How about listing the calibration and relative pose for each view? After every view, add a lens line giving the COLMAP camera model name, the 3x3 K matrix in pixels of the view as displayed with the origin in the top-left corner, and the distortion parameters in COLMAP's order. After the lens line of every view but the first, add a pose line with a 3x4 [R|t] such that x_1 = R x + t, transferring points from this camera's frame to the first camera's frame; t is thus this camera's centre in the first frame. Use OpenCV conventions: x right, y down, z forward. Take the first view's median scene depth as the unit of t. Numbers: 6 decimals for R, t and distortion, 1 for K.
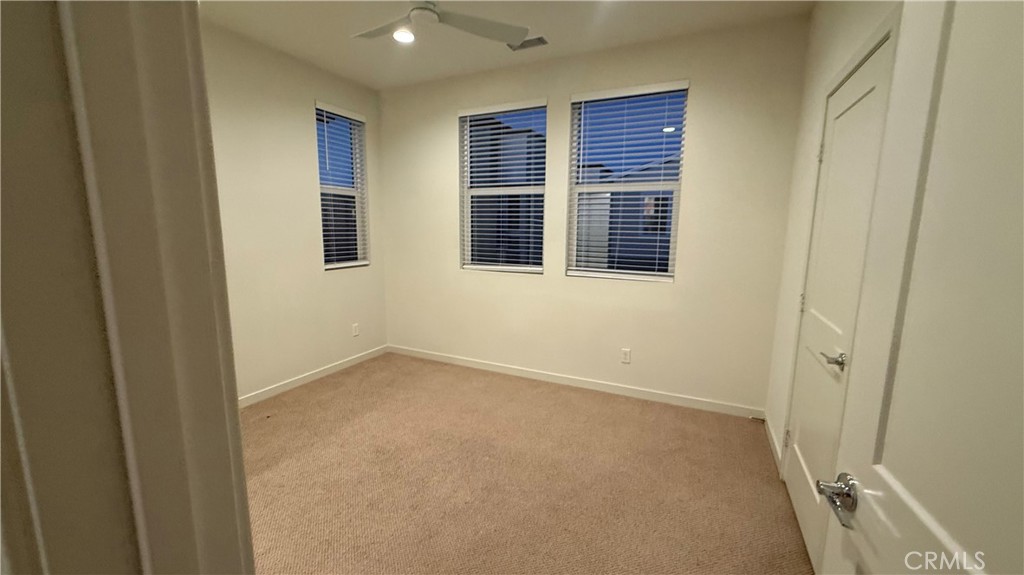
lens RADIAL K [[407.3, 0, 511.8], [0, 407.3, 293.5], [0, 0, 1]] dist [0.002734, 0.000503]
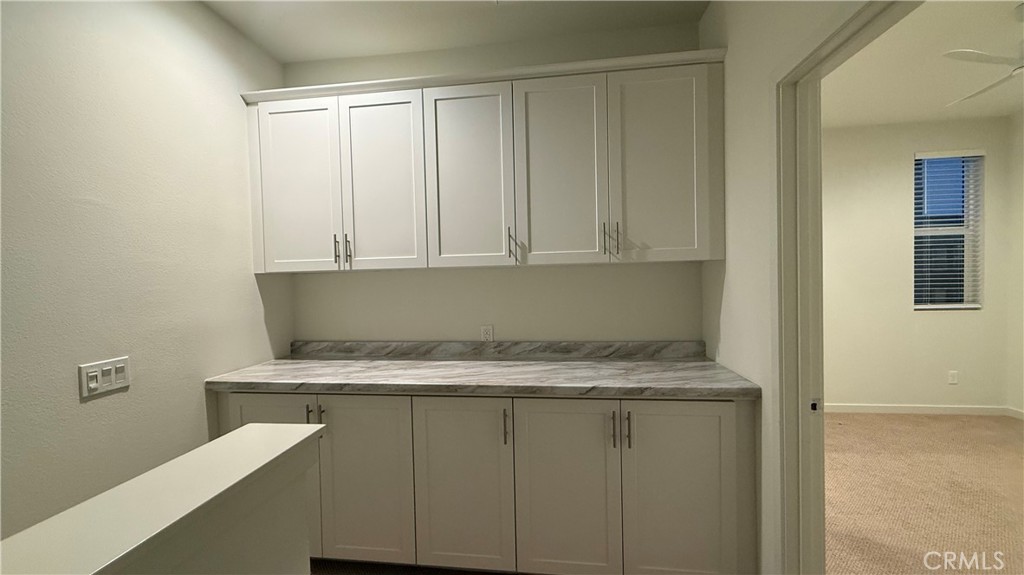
lens RADIAL K [[407.3, 0, 510.5], [0, 407.3, 282.5], [0, 0, 1]] dist [0.002734, 0.000503]
pose [[0.314587, -0.006331, -0.949208, 0.378270], [-0.128666, 0.990464, -0.049249, 0.106394], [0.940468, 0.137624, 0.310772, -0.543743]]
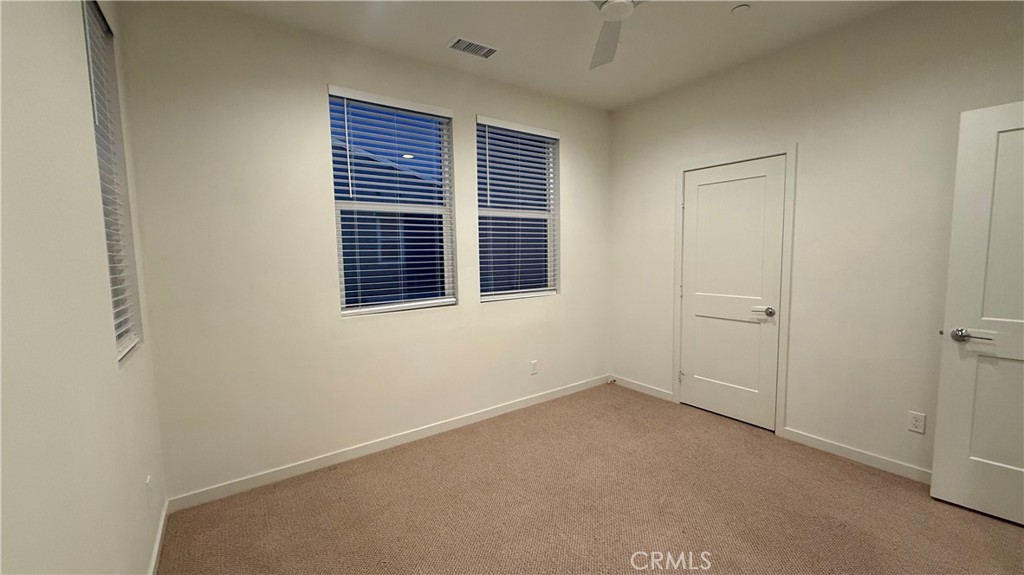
lens RADIAL K [[407.3, 0, 514.2], [0, 407.3, 289.5], [0, 0, 1]] dist [0.002734, 0.000503]
pose [[0.479471, -0.107105, 0.870997, -0.610212], [0.162348, 0.986218, 0.031903, -0.085884], [-0.862410, 0.126108, 0.490251, 0.443451]]
